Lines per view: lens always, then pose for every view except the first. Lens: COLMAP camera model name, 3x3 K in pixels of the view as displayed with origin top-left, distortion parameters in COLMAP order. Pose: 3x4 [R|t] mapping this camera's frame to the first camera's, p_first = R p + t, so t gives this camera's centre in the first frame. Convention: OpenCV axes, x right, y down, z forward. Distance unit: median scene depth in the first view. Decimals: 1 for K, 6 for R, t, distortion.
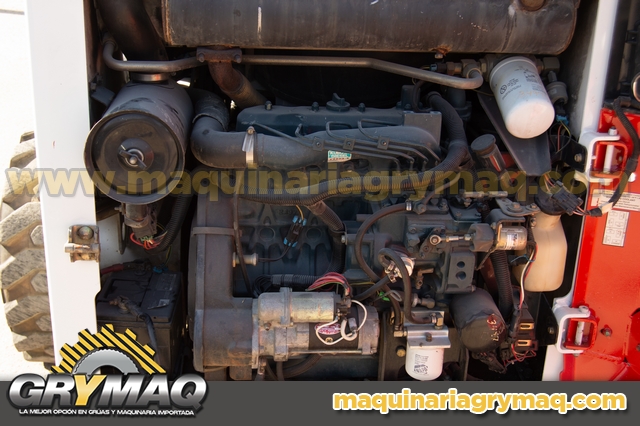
lens RADIAL K [[805.2, 0, 321.5], [0, 805.2, 214.9], [0, 0, 1]] dist [-0.063331, 0.000000]
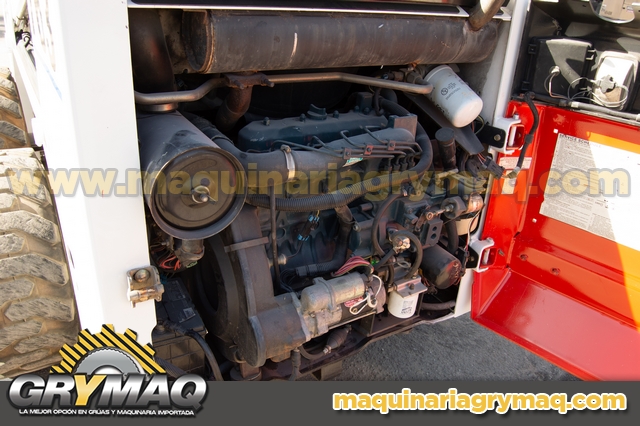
lens RADIAL K [[505.4, 0, 319.2], [0, 505.4, 210.4], [0, 0, 1]] dist [-0.097521, 0.041807]
pose [[0.876128, -0.184552, 0.445355, -0.358664], [0.131934, 0.980343, 0.146698, -0.115071], [-0.463674, -0.069769, 0.883255, 0.366886]]
